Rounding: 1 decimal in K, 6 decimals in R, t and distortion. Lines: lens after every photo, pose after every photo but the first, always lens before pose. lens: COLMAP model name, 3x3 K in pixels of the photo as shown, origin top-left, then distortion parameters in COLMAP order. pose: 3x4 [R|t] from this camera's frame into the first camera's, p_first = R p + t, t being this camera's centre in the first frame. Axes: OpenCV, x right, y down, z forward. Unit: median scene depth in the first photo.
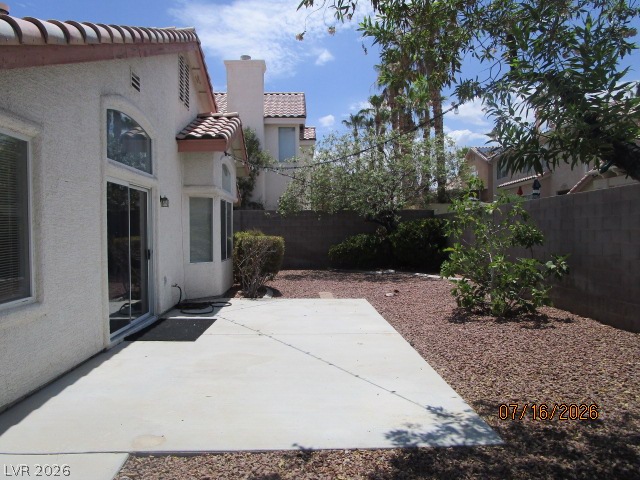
lens RADIAL K [[455.1, 0, 321.0], [0, 455.1, 239.7], [0, 0, 1]] dist [-0.029893, 0.004531]
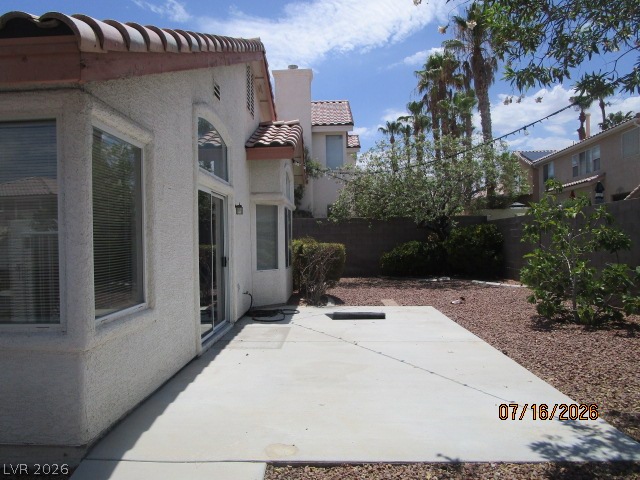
lens RADIAL K [[455.1, 0, 317.0], [0, 455.1, 239.4], [0, 0, 1]] dist [-0.029893, 0.004531]
pose [[0.997654, -0.008604, -0.067921, -0.106031], [0.007261, 0.999774, -0.019993, 0.004813], [0.068078, 0.019453, 0.997490, 0.008856]]
